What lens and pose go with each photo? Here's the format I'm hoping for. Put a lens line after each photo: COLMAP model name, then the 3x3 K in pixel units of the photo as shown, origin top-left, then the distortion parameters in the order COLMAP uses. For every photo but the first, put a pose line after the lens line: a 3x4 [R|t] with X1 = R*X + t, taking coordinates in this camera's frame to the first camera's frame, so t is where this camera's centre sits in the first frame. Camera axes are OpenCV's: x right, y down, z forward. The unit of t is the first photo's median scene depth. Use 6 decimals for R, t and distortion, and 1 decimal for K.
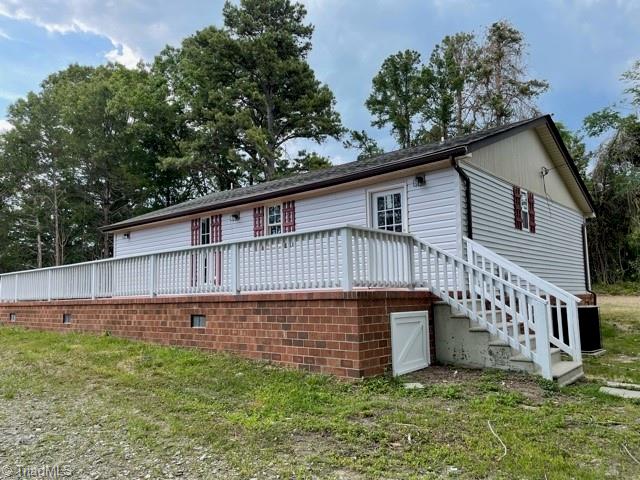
lens RADIAL K [[485.3, 0, 320.0], [0, 485.3, 240.0], [0, 0, 1]] dist [0.088582, -0.122001]
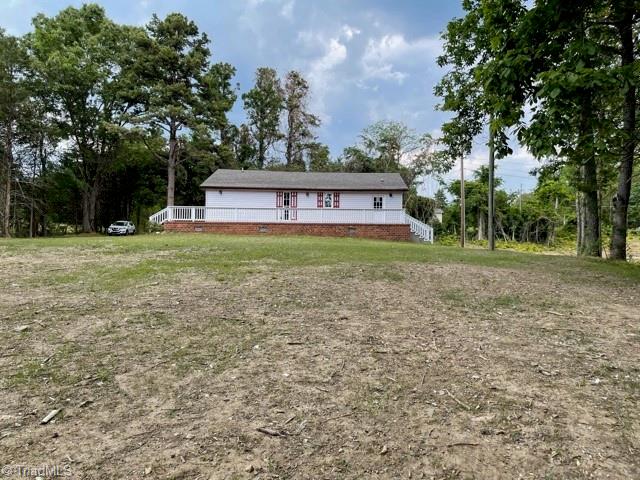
lens RADIAL K [[485.3, 0, 320.0], [0, 485.3, 240.0], [0, 0, 1]] dist [0.088582, -0.122001]
pose [[0.765717, 0.049926, 0.641236, -1.768491], [-0.103773, 0.993510, 0.046565, 0.064765], [-0.634750, -0.102199, 0.765929, -1.017278]]
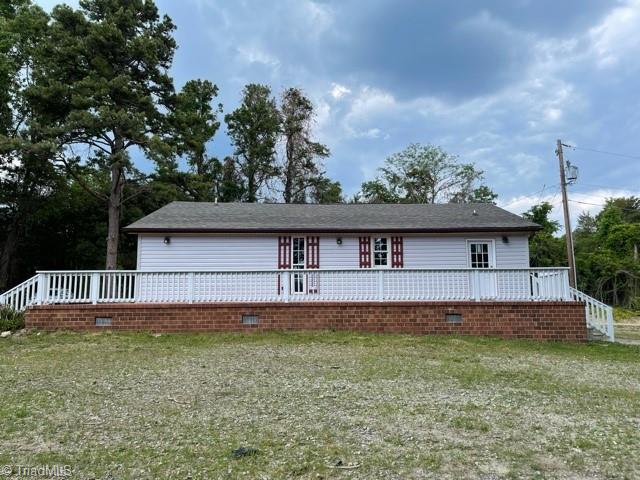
lens RADIAL K [[485.3, 0, 320.0], [0, 485.3, 240.0], [0, 0, 1]] dist [0.088582, -0.122001]
pose [[0.756225, 0.107709, 0.645386, -1.061039], [-0.085686, 0.994166, -0.065515, 0.038765], [-0.648677, -0.005757, 0.761042, 0.064200]]
